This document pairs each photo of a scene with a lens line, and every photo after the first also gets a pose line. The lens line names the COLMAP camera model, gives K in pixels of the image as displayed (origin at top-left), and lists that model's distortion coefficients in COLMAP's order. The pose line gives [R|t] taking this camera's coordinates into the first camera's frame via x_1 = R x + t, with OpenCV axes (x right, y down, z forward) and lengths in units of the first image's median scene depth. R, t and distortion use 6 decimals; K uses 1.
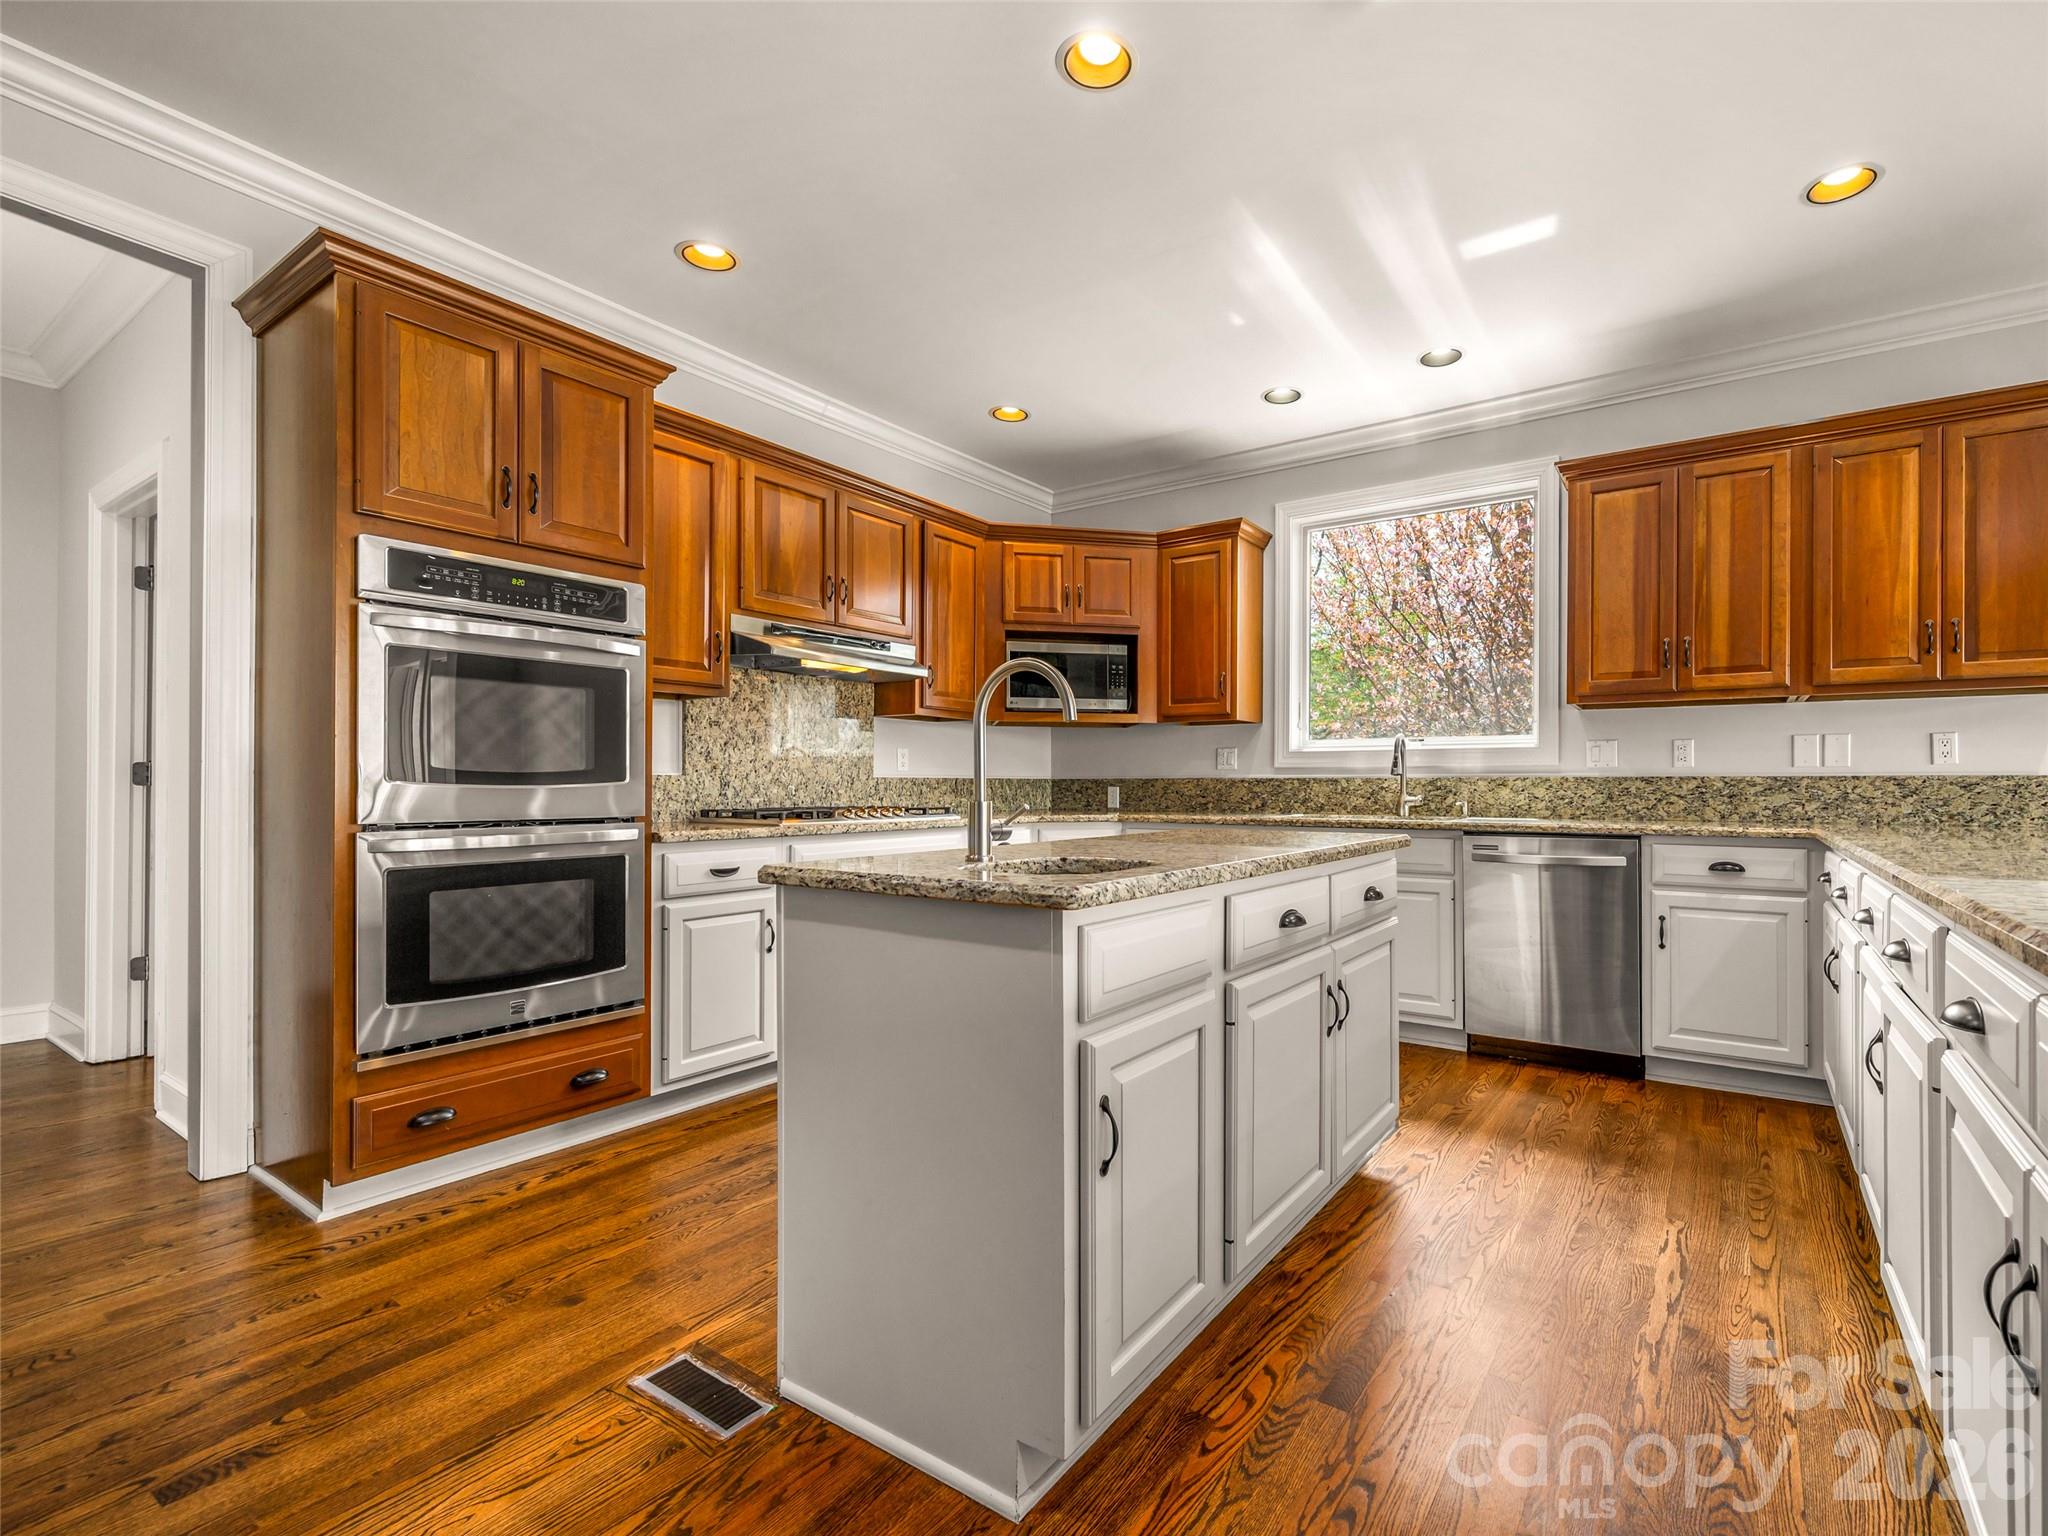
lens RADIAL K [[926.6, 0, 1131.7], [0, 926.6, 788.8], [0, 0, 1]] dist [0.000286, -0.000266]
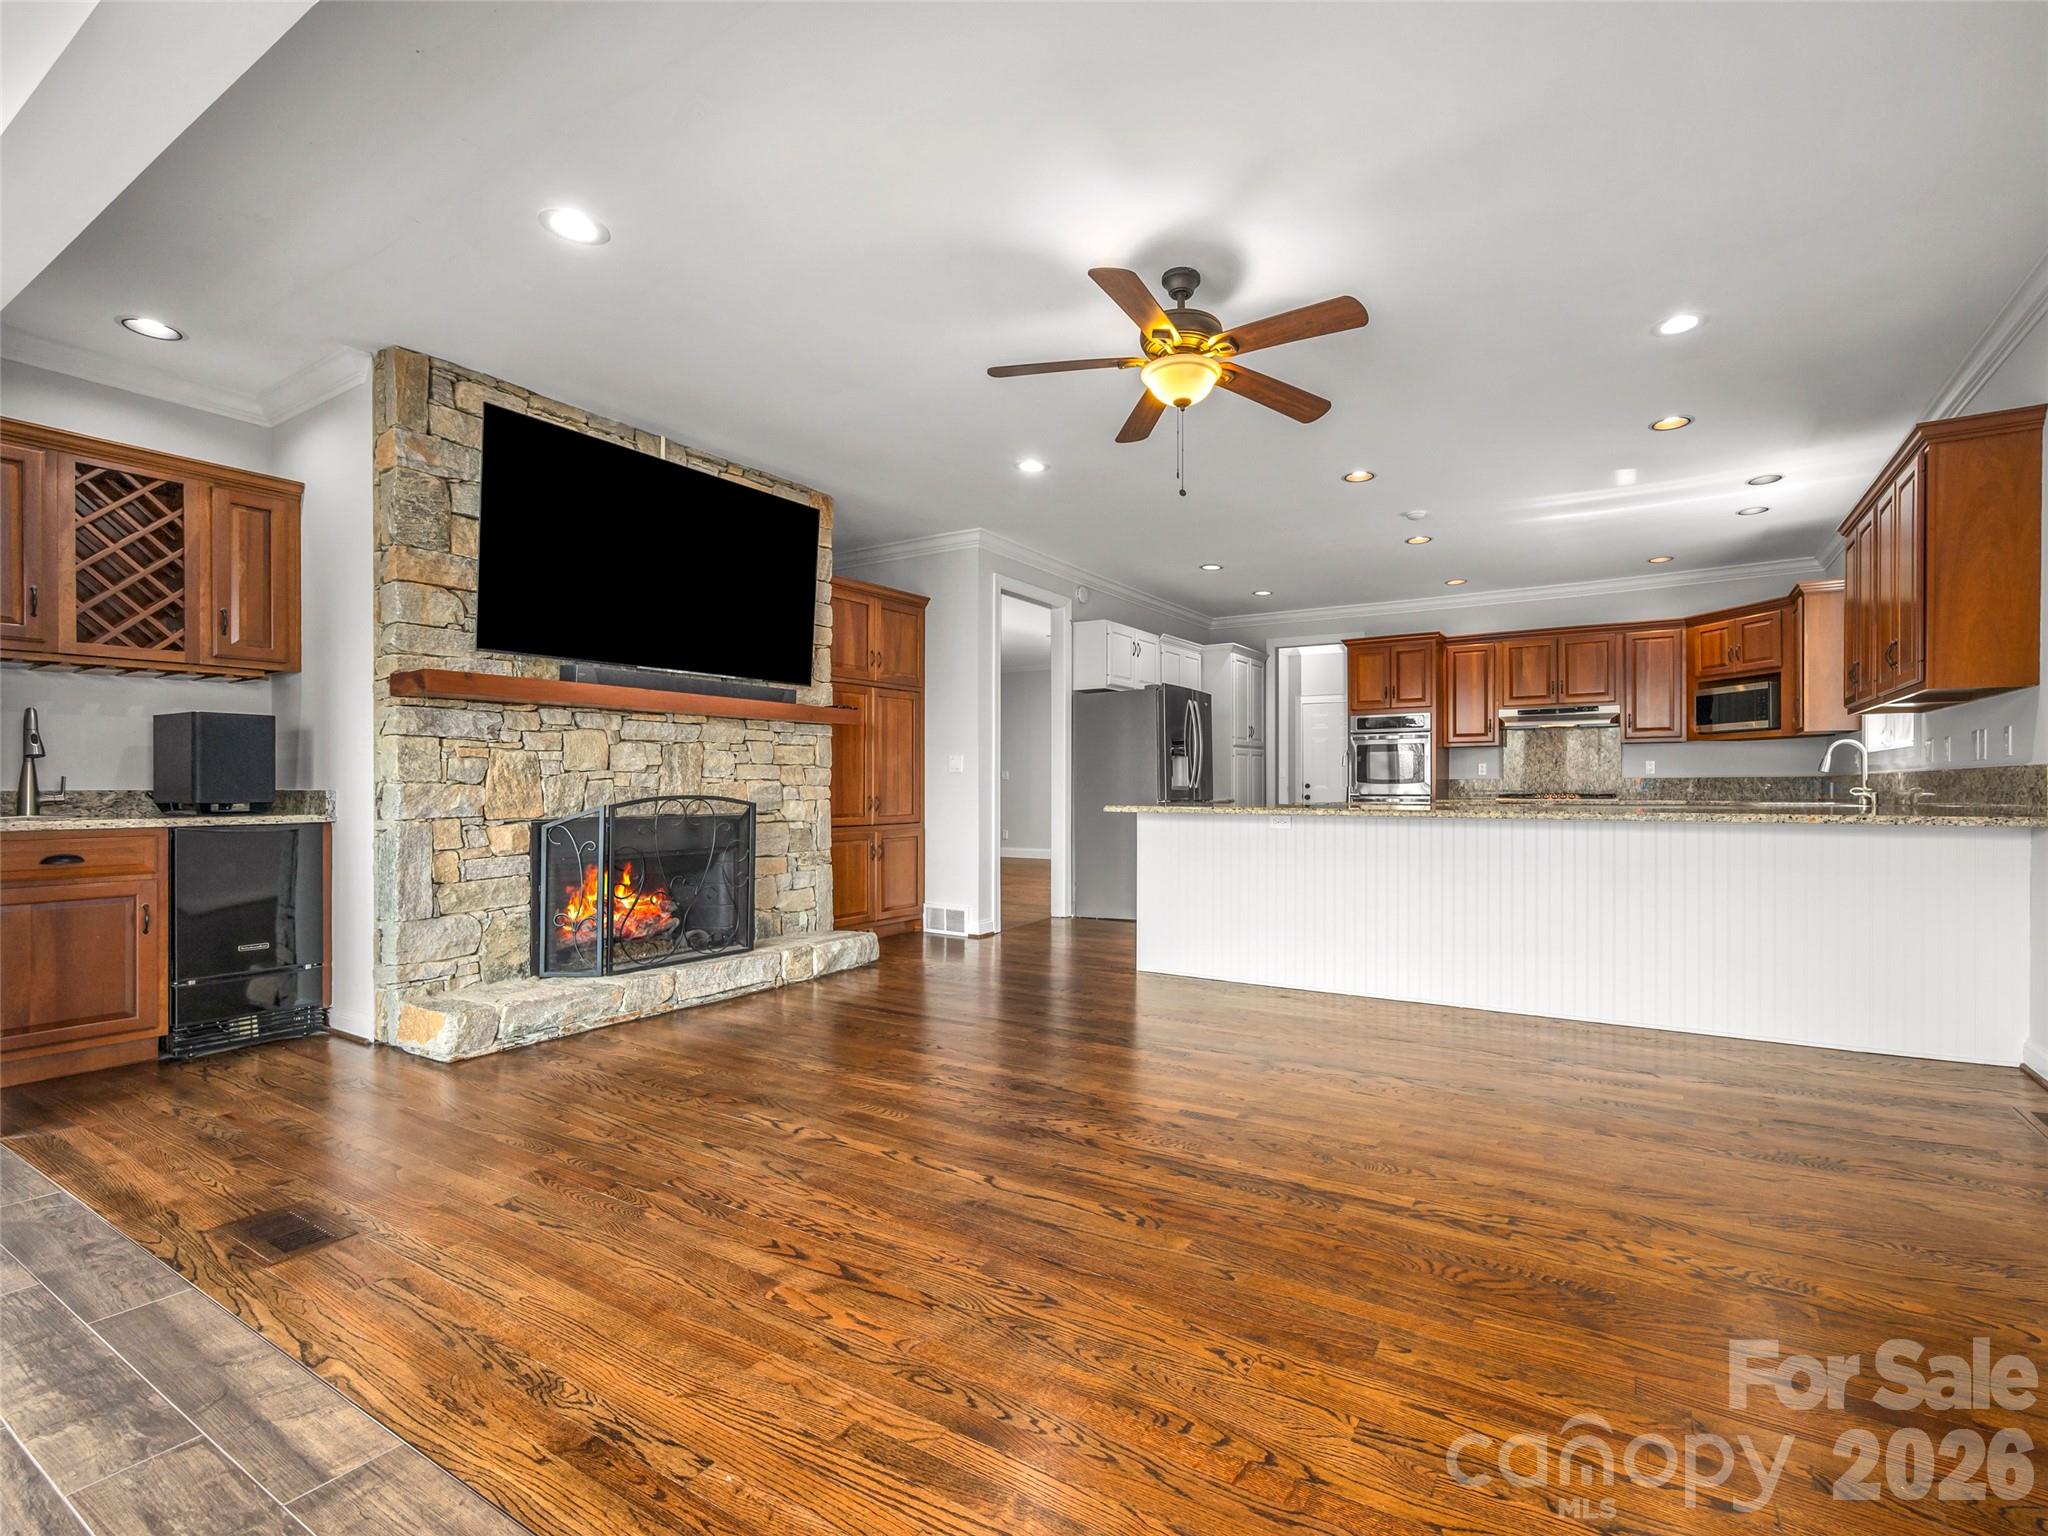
lens RADIAL K [[926.6, 0, 1131.7], [0, 926.6, 788.8], [0, 0, 1]] dist [0.000286, -0.000266]
pose [[0.046684, -0.002104, -0.998908, 1.727590], [-0.001721, 0.999996, -0.002186, 0.016021], [0.998908, 0.001821, 0.046680, -0.032173]]
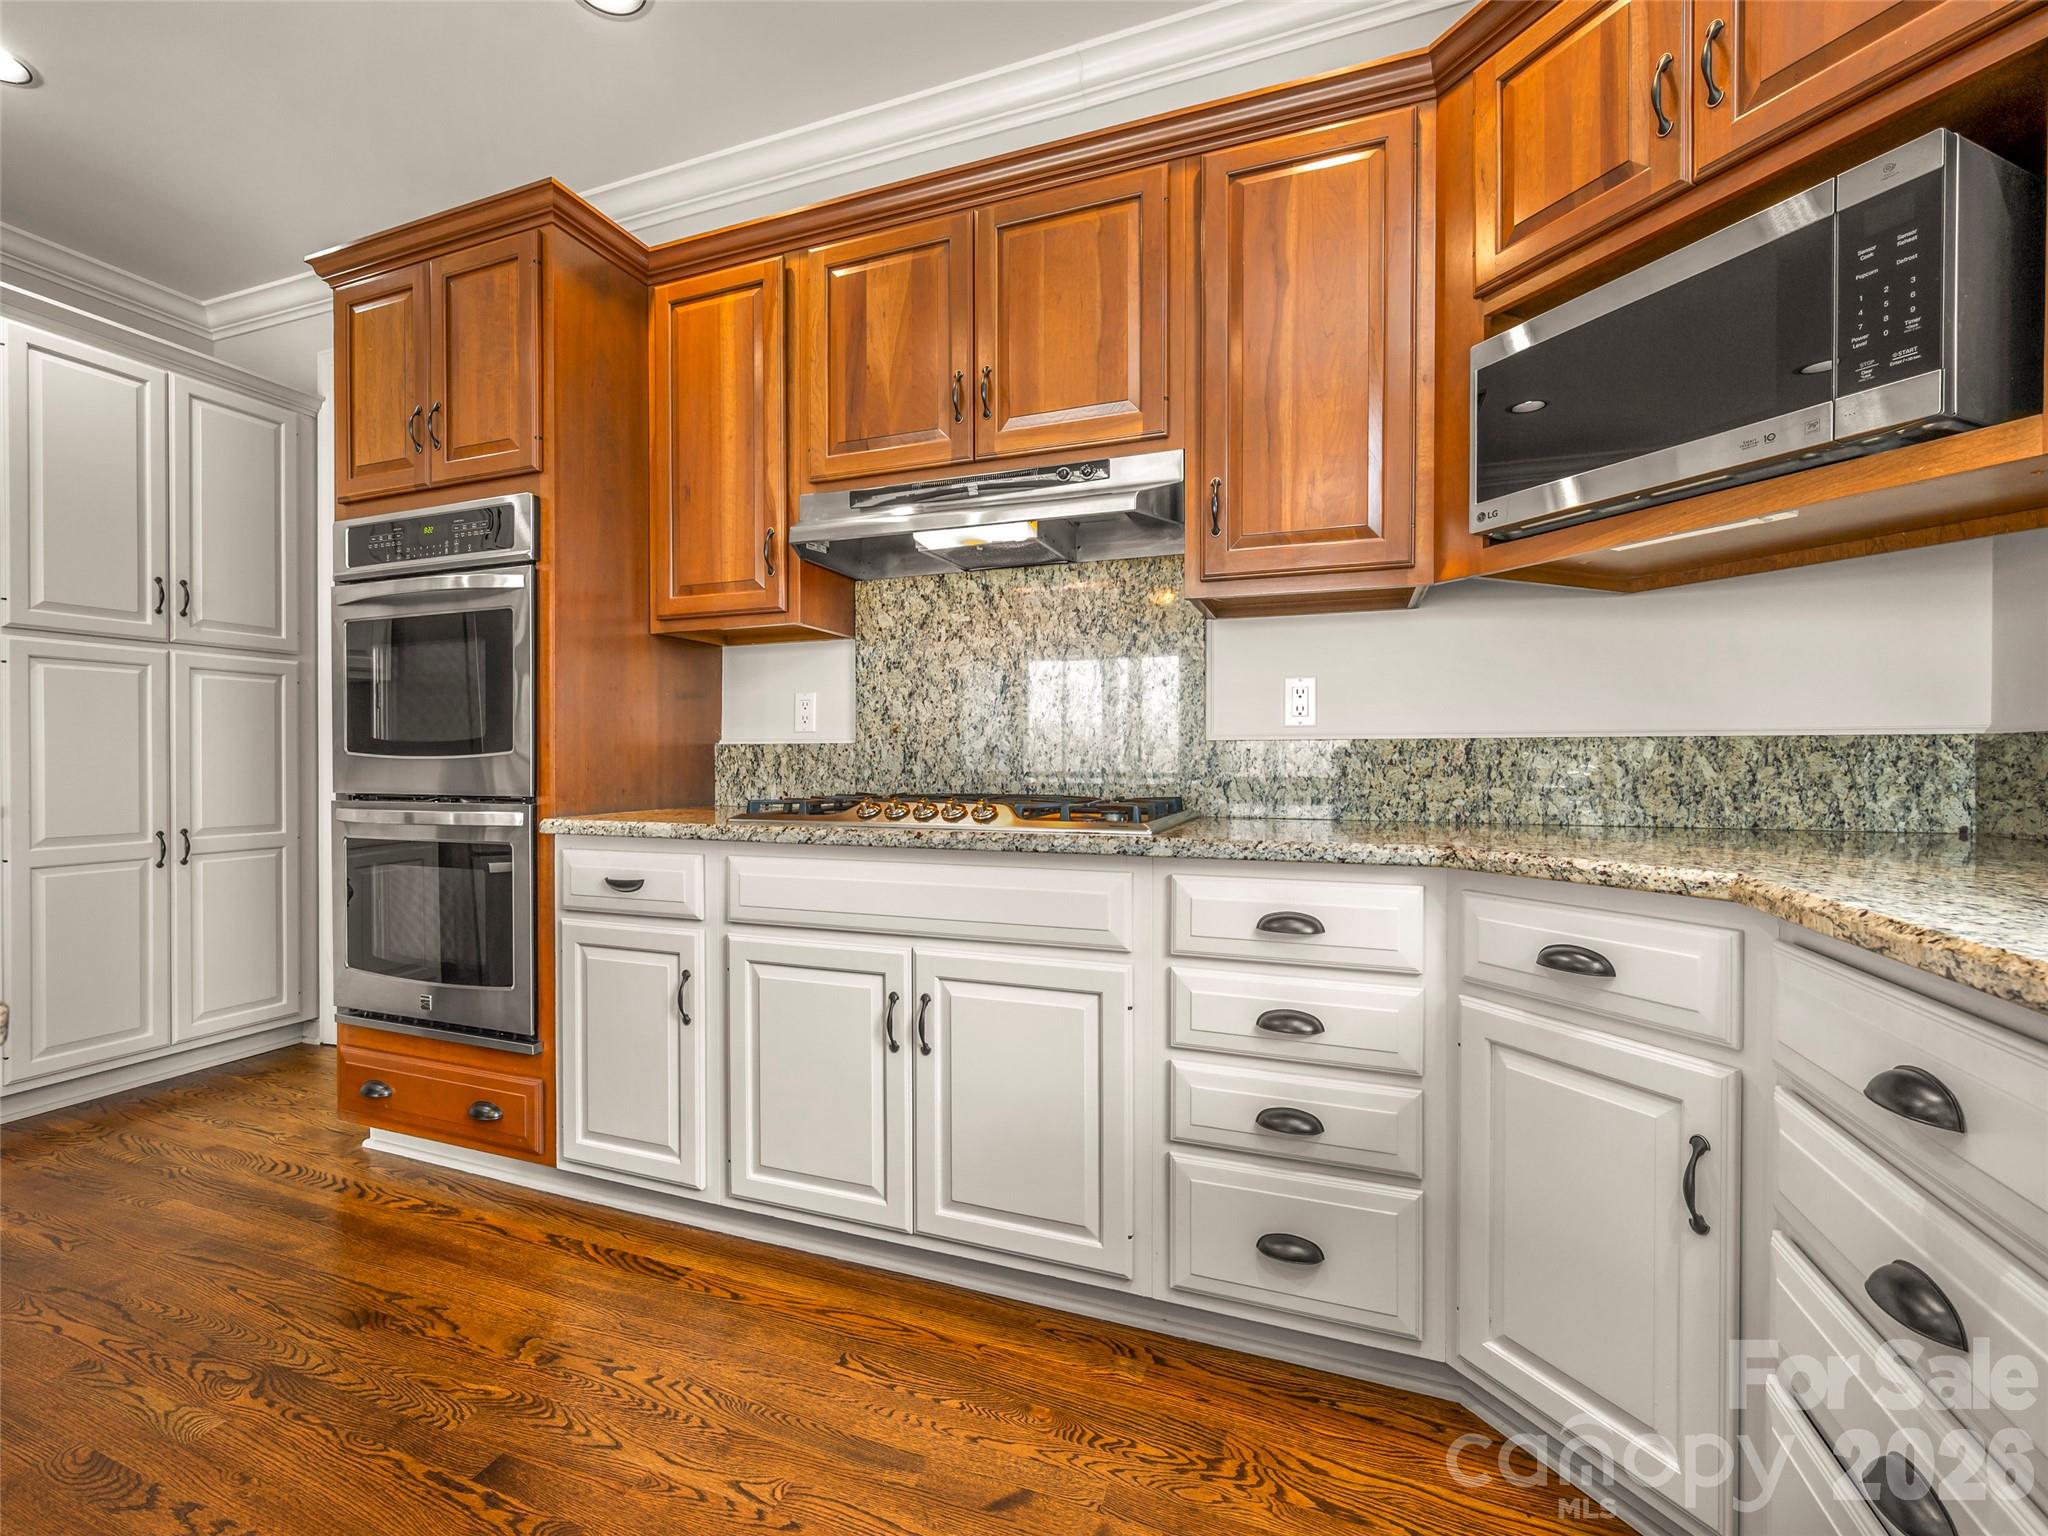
lens RADIAL K [[911.9, 0, 981.2], [0, 911.9, 765.8], [0, 0, 1]] dist [-0.000075, -0.001088]
pose [[0.187525, 0.004827, -0.982248, 0.213209], [-0.004081, 0.999983, 0.004135, -0.000415], [0.982251, 0.003233, 0.187541, 0.934061]]
